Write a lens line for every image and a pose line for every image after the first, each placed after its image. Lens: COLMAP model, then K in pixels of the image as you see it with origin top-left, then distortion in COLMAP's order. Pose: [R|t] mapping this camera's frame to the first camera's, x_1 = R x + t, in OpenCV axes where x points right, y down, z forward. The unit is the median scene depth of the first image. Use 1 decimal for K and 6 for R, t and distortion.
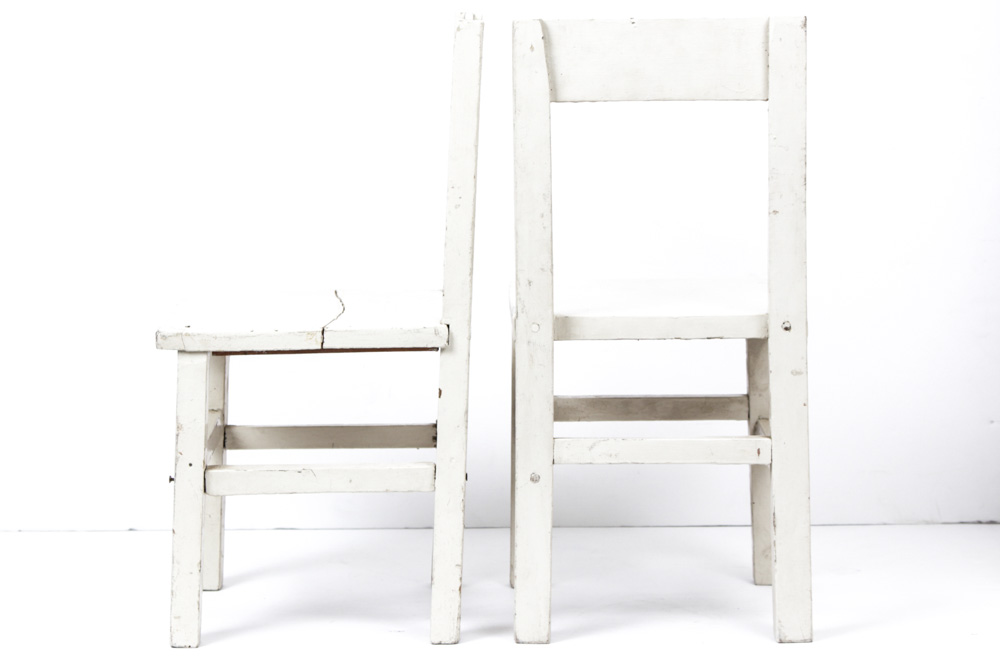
lens RADIAL K [[3135.2, 0, 456.5], [0, 3135.2, 295.5], [0, 0, 1]] dist [0.023591, -0.214810]
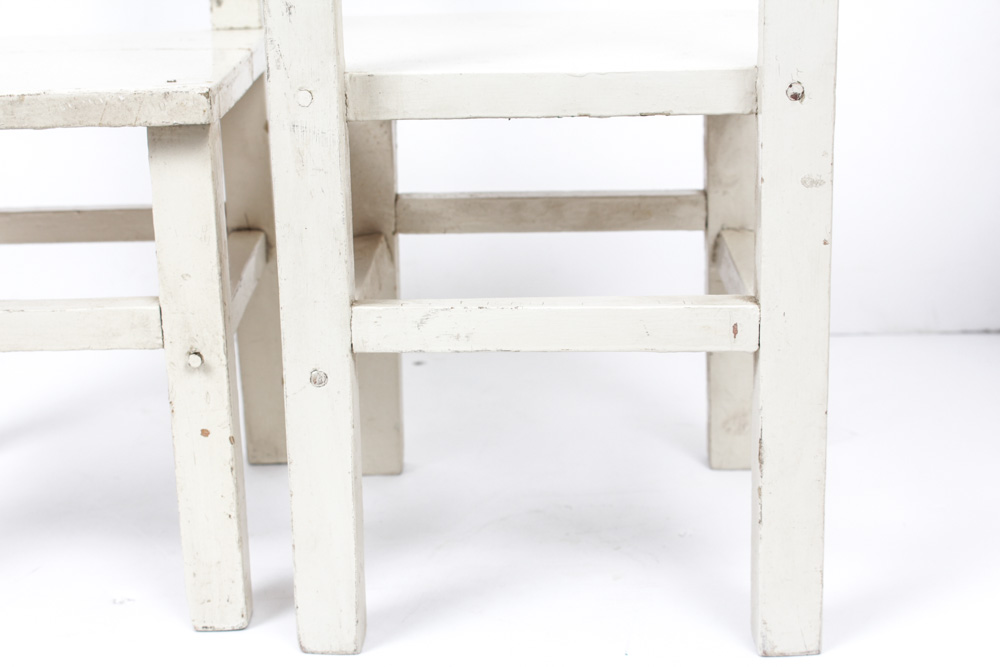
lens RADIAL K [[1535.9, 0, 500.0], [0, 1535.9, 333.5], [0, 0, 1]] dist [-0.049796, 0.039010]
pose [[0.999818, -0.003592, -0.018756, 0.061549], [0.006954, 0.983200, 0.182398, 0.002696], [0.017785, -0.182495, 0.983046, 0.745625]]
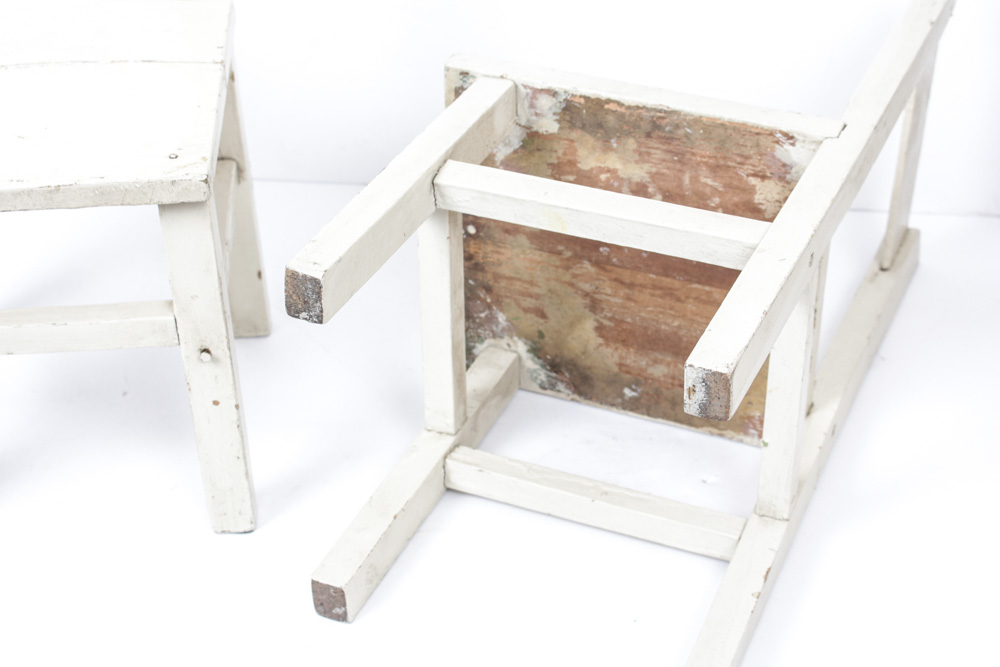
lens RADIAL K [[1716.3, 0, 500.0], [0, 1716.3, 333.5], [0, 0, 1]] dist [-0.021717, 0.012995]
pose [[0.999549, -0.027135, 0.012830, 0.064538], [0.017648, 0.877069, 0.480040, -0.136920], [-0.024279, -0.479597, 0.877153, 0.667886]]
